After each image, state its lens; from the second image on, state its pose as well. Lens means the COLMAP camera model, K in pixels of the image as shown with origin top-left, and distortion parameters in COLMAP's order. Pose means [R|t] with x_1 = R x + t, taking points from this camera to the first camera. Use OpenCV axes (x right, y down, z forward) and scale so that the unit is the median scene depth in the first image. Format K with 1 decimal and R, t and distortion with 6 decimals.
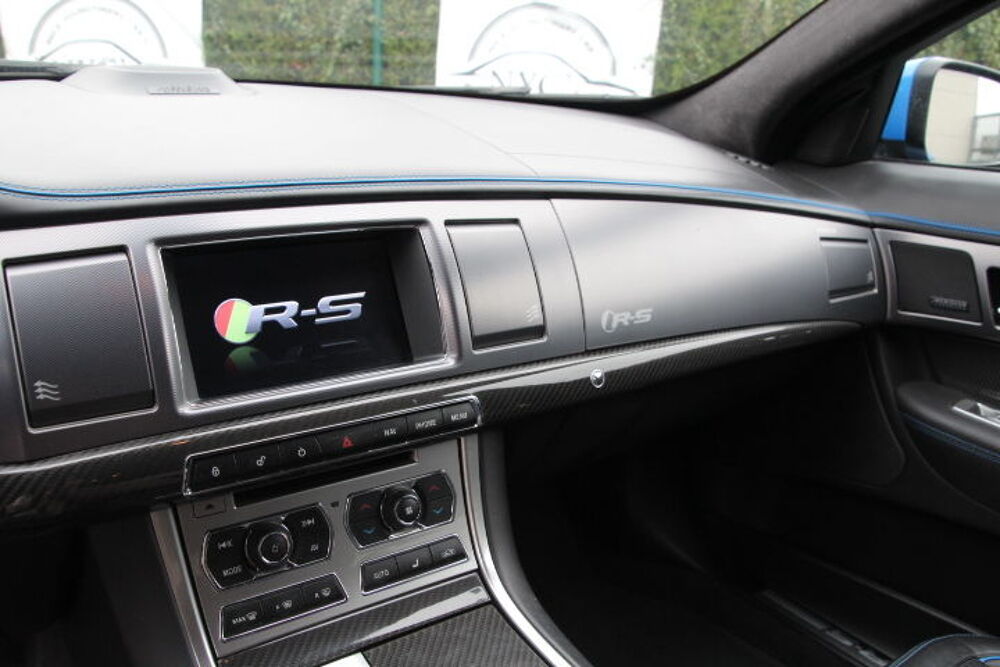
lens RADIAL K [[831.9, 0, 522.5], [0, 831.9, 336.5], [0, 0, 1]] dist [-0.178762, 0.102818]
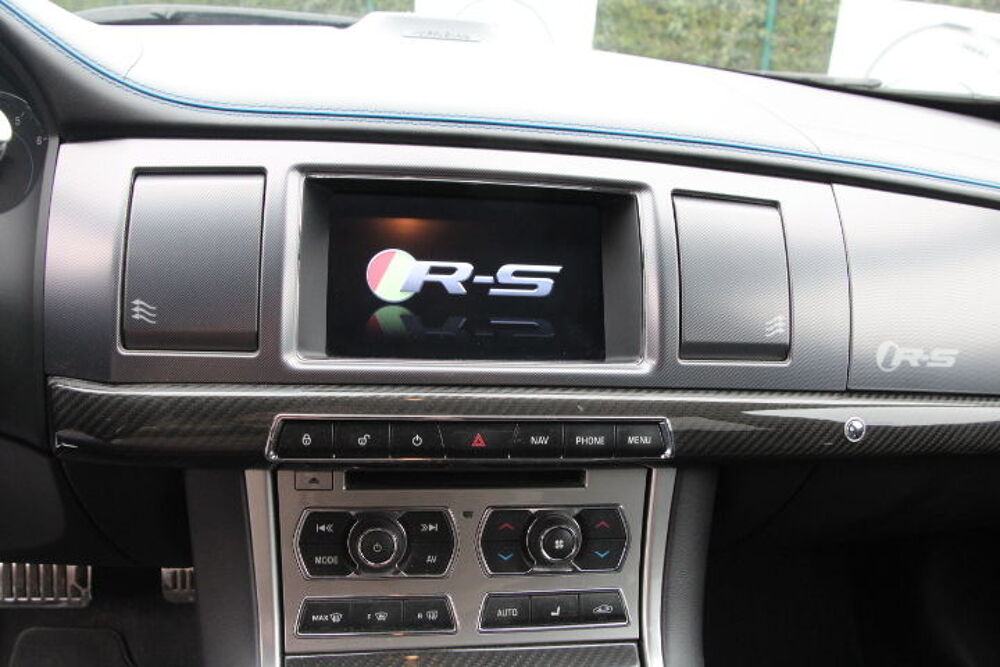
lens RADIAL K [[831.9, 0, 504.6], [0, 831.9, 347.8], [0, 0, 1]] dist [-0.178762, 0.102818]
pose [[0.883941, 0.157106, -0.440416, 0.134154], [-0.163431, 0.986267, 0.023807, 0.014628], [0.438108, 0.050934, 0.897478, 0.254673]]
